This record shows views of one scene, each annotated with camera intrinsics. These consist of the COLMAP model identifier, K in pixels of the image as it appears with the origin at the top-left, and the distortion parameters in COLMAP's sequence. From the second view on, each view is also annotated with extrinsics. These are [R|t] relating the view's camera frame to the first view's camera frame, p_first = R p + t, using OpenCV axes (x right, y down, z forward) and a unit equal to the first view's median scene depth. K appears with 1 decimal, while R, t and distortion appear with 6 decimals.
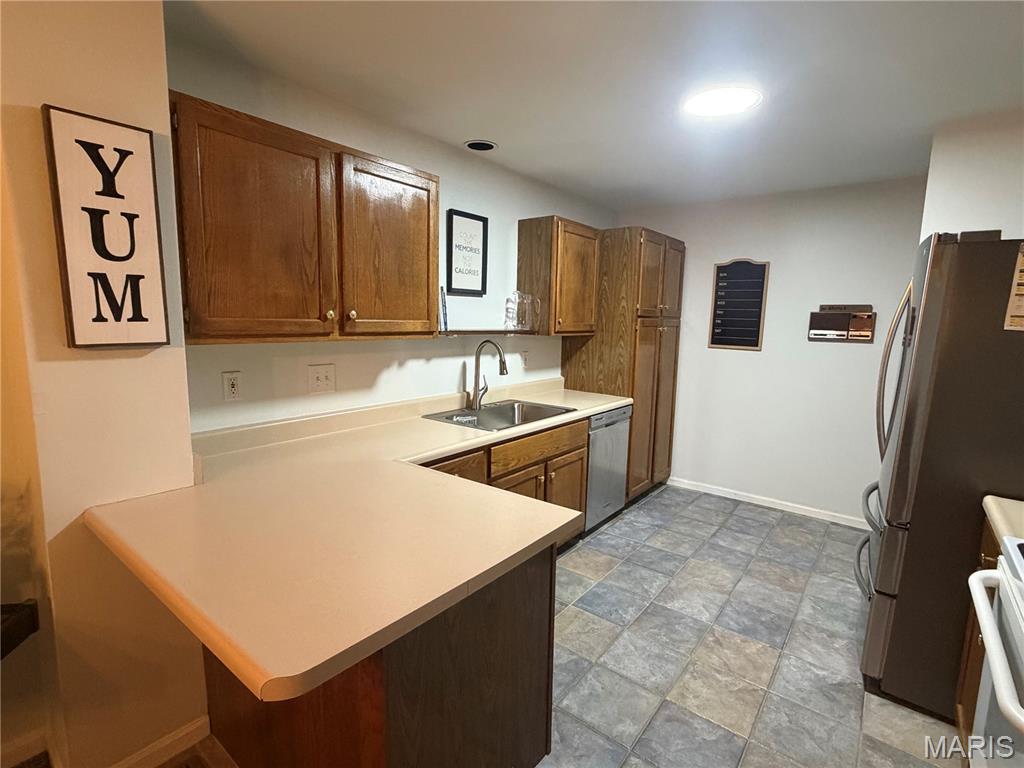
lens RADIAL K [[493.2, 0, 512.0], [0, 493.2, 384.0], [0, 0, 1]] dist [-0.002344, 0.000283]
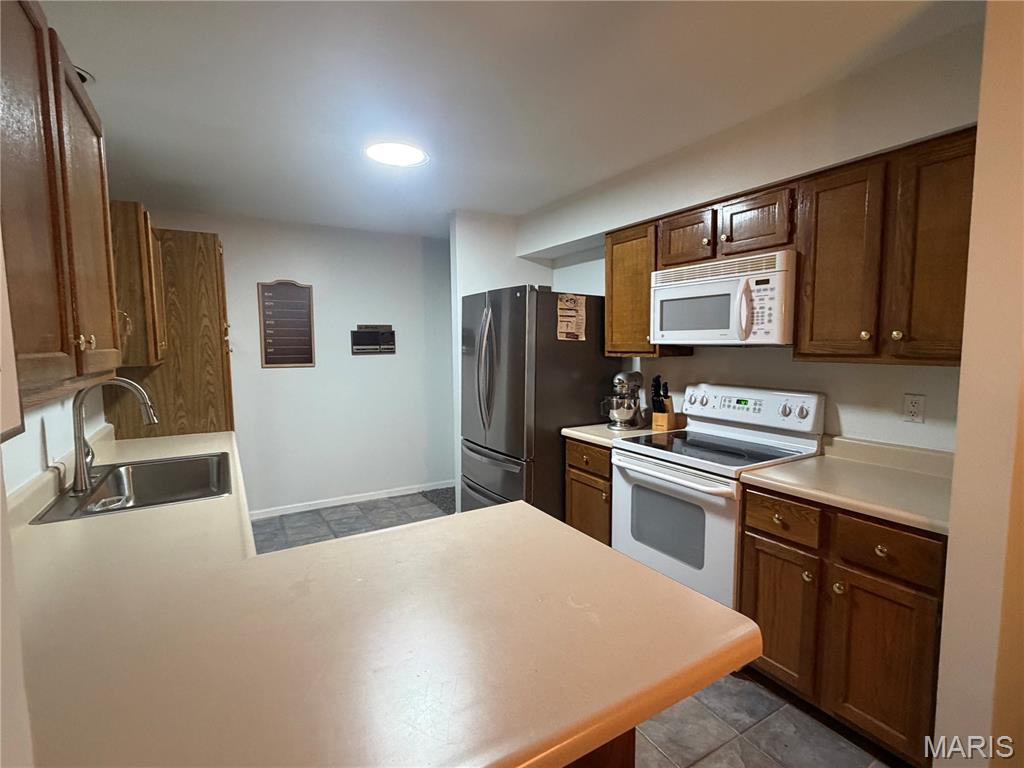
lens RADIAL K [[493.2, 0, 512.0], [0, 493.2, 384.0], [0, 0, 1]] dist [-0.002344, 0.000283]
pose [[0.361047, -0.106525, 0.926444, -0.362634], [0.140375, 0.988343, 0.058936, -0.034070], [-0.921922, 0.108771, 0.371792, 0.210150]]
